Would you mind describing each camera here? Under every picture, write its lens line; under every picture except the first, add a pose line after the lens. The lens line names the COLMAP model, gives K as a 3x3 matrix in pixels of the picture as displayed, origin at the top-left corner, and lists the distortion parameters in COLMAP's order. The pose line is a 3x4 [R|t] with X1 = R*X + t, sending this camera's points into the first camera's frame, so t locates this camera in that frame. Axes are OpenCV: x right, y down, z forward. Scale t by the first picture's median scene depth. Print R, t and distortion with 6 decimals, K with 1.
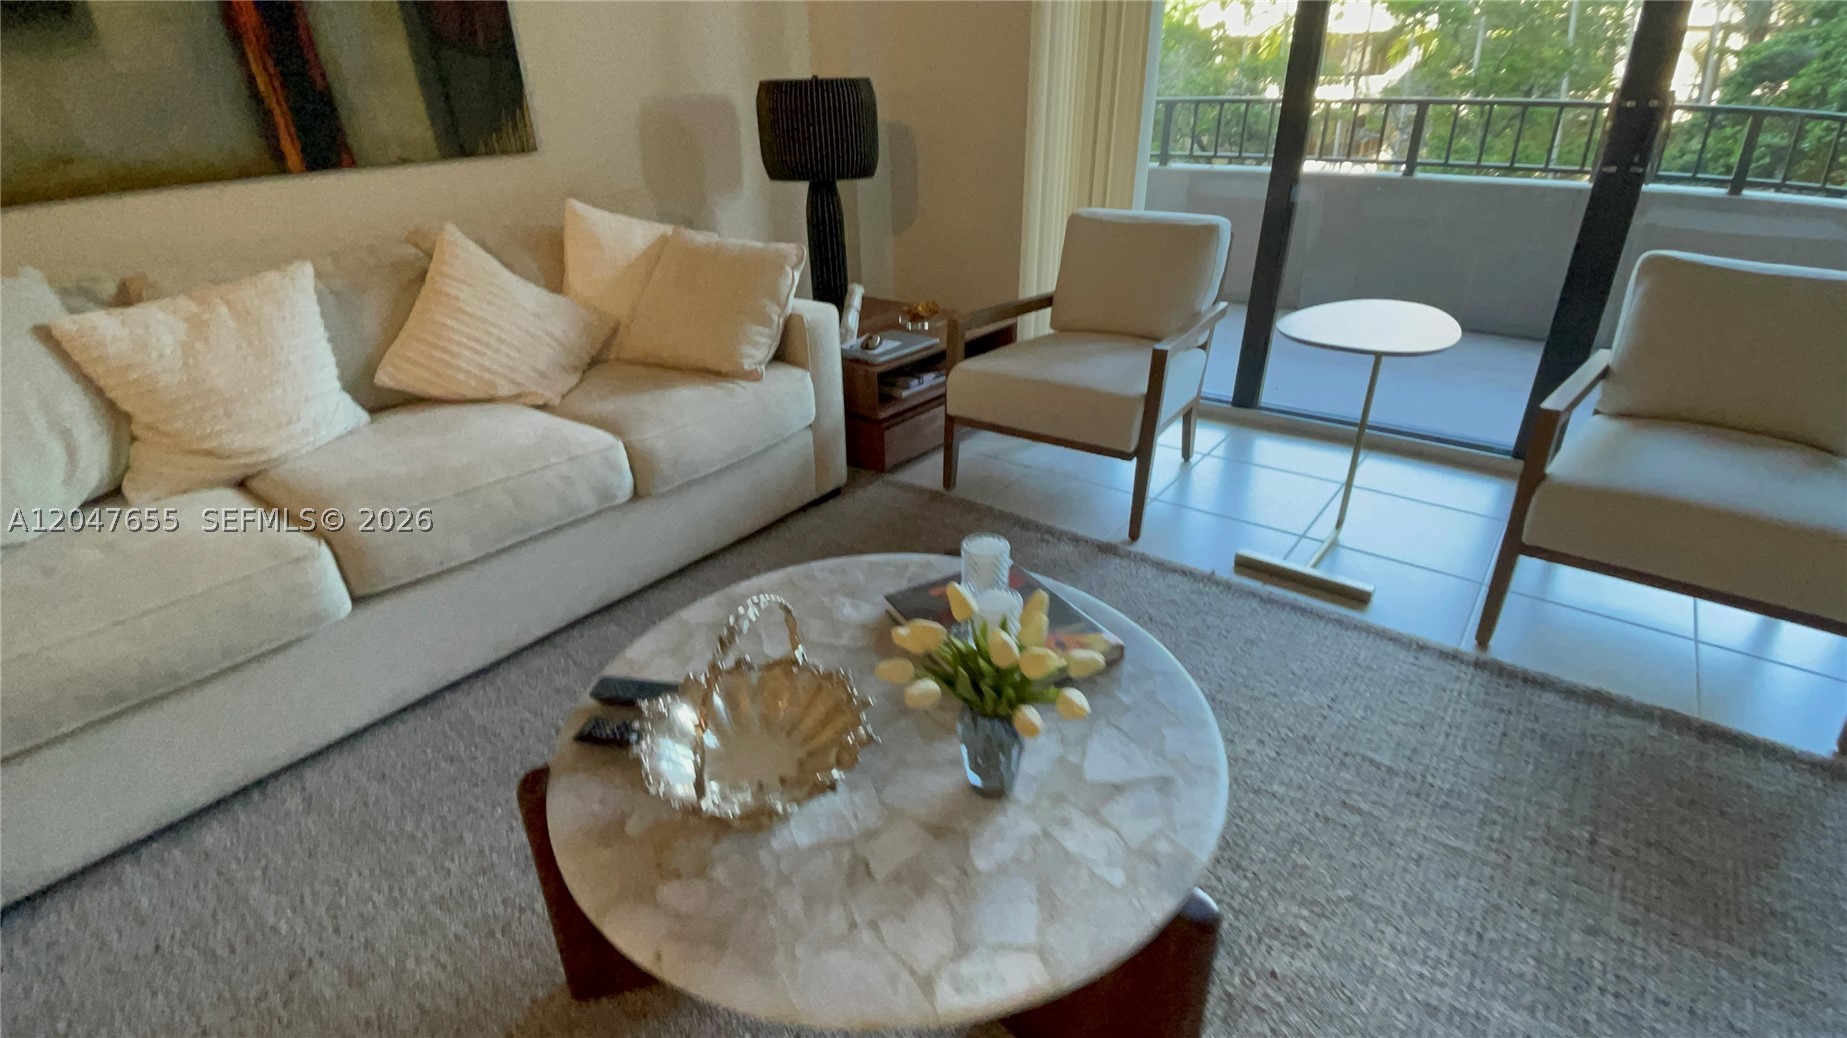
lens RADIAL K [[849.6, 0, 923.5], [0, 849.6, 519.0], [0, 0, 1]] dist [0.048856, -0.042049]
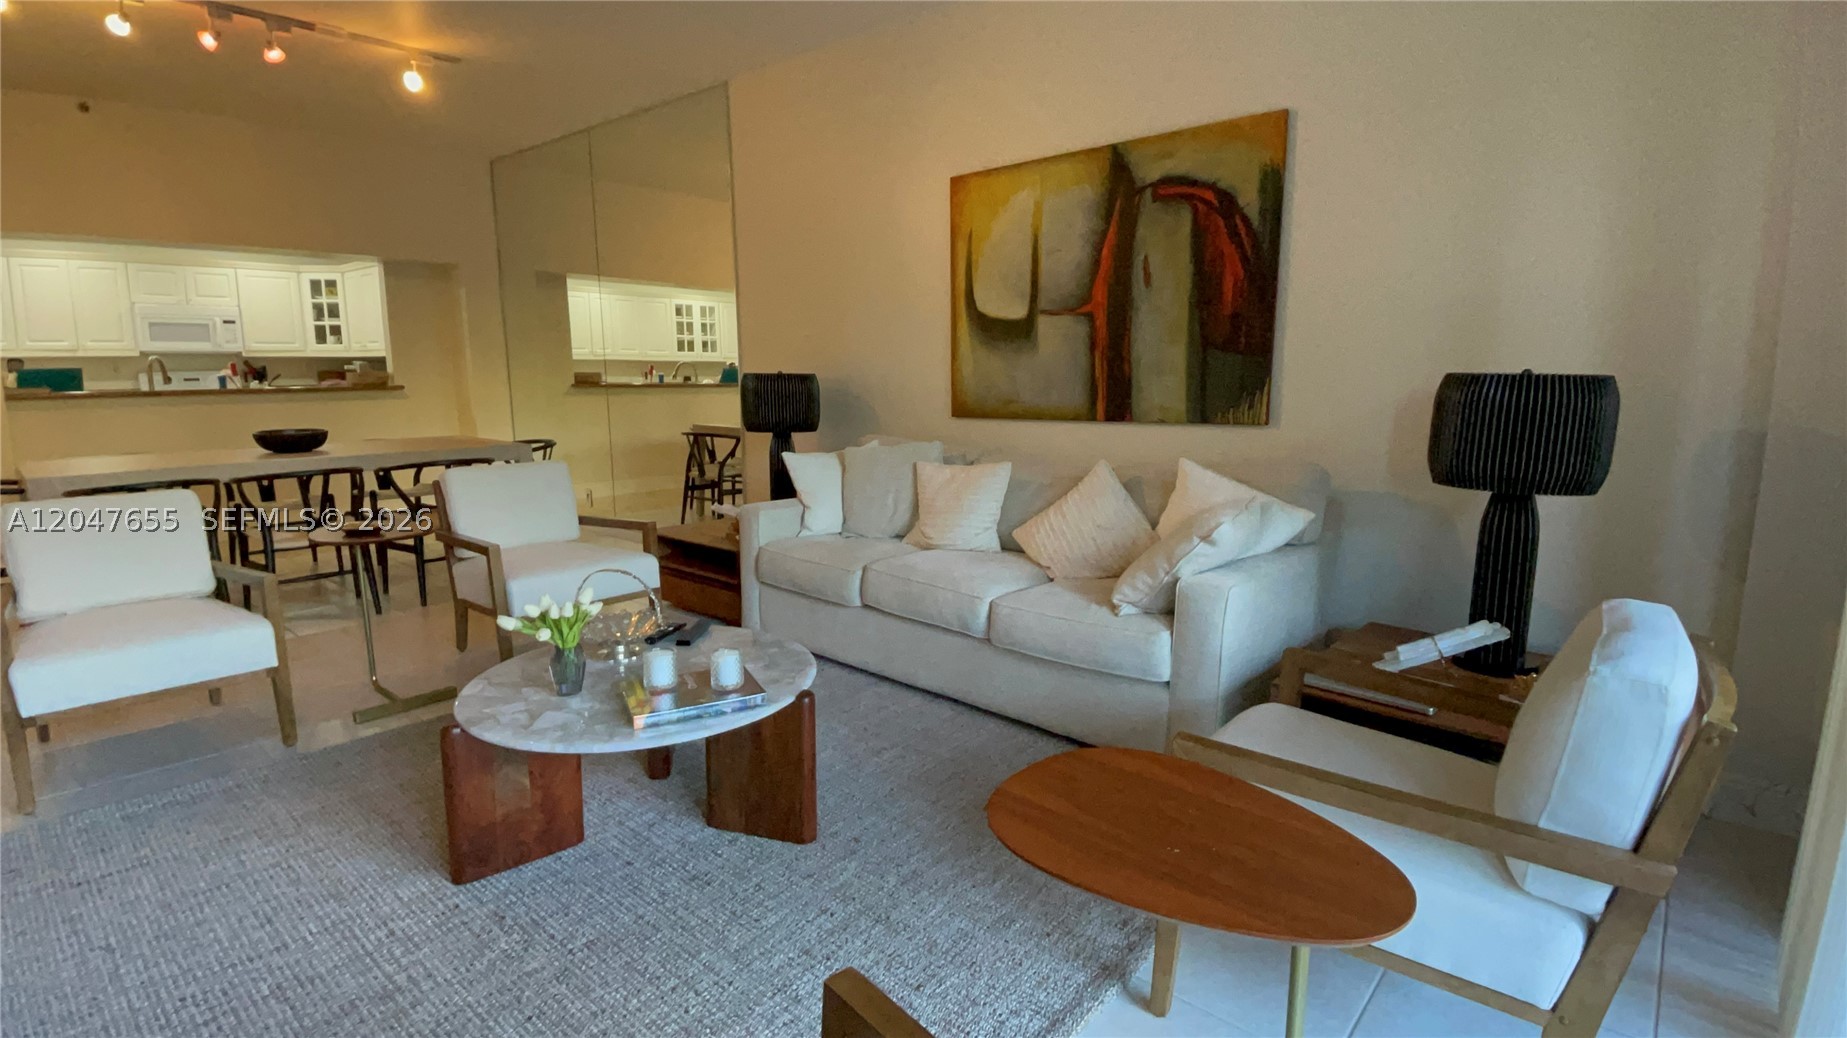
lens RADIAL K [[849.6, 0, 923.5], [0, 849.6, 519.0], [0, 0, 1]] dist [0.048856, -0.042049]
pose [[-0.063140, 0.186123, -0.980496, 0.840974], [-0.449594, 0.871812, 0.194444, -0.356355], [0.890999, 0.453102, 0.028633, 0.645425]]
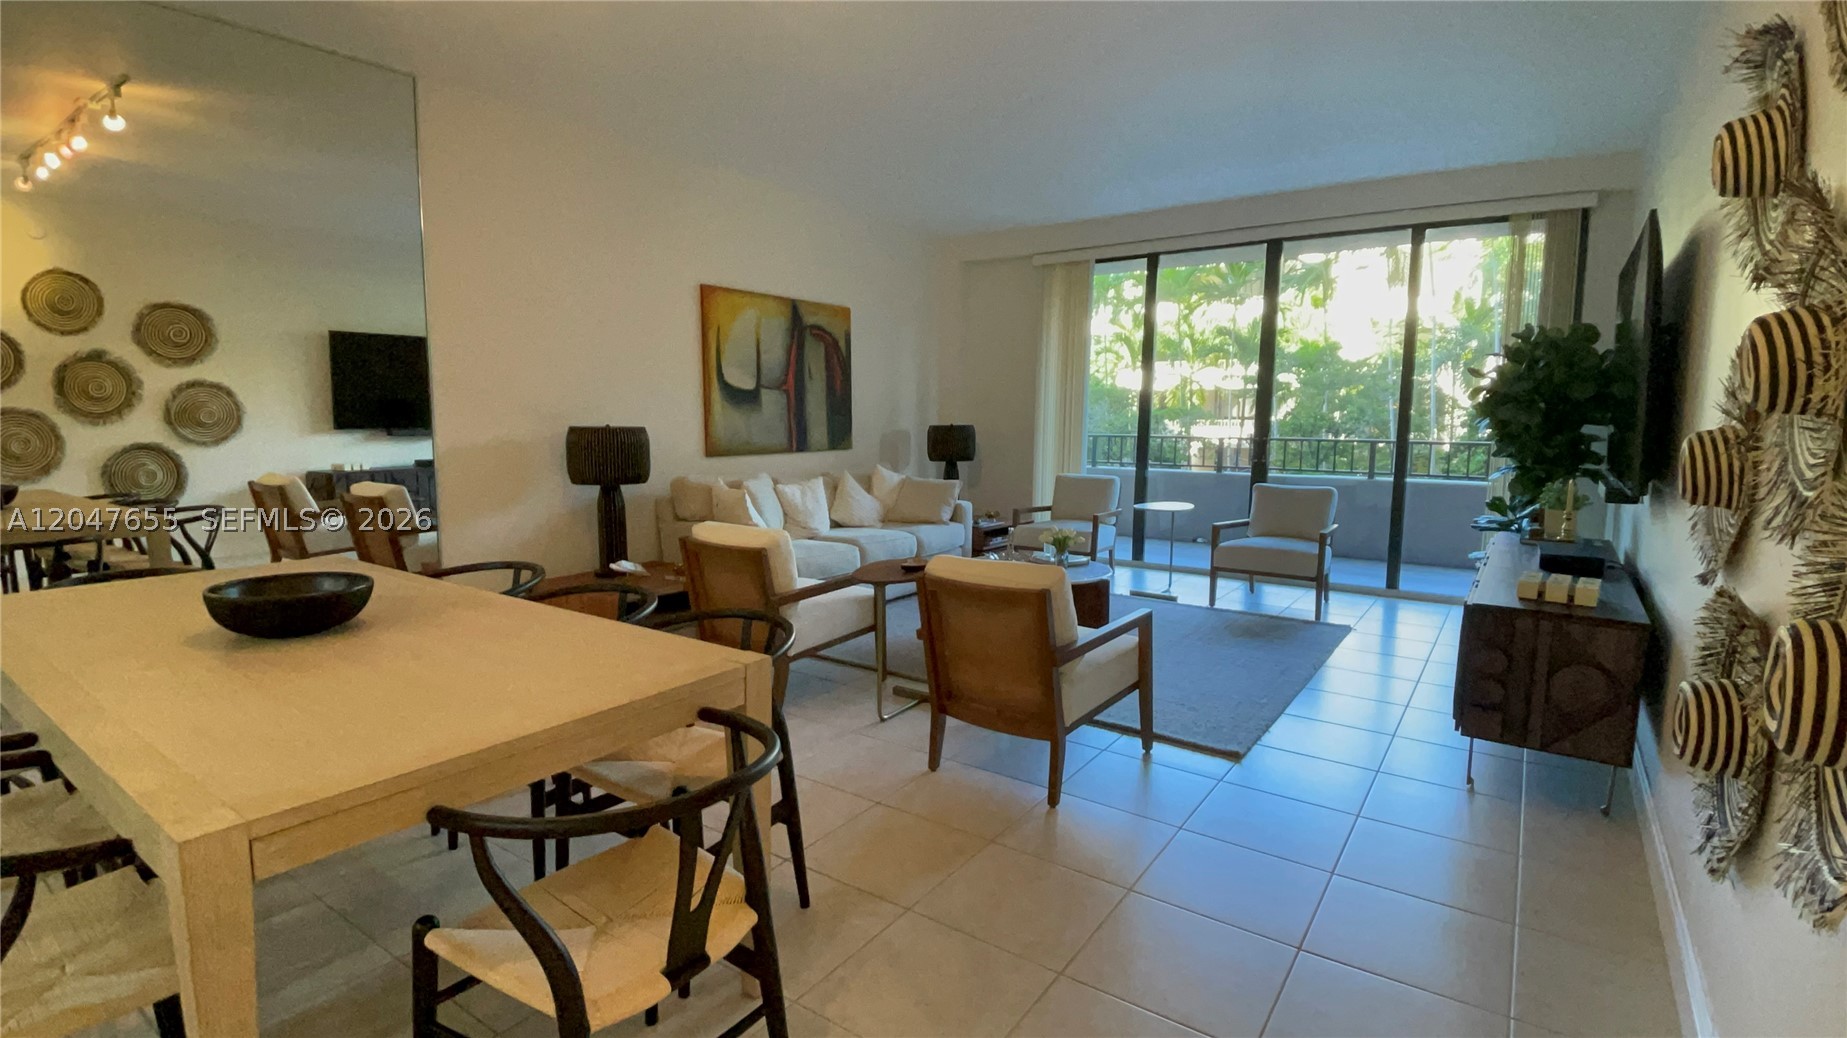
lens RADIAL K [[849.6, 0, 923.5], [0, 849.6, 519.0], [0, 0, 1]] dist [0.048856, -0.042049]
pose [[0.998738, 0.010449, 0.049134, -0.380315], [0.007206, 0.938208, -0.345998, 0.705185], [-0.049713, 0.345915, 0.936948, -1.431250]]
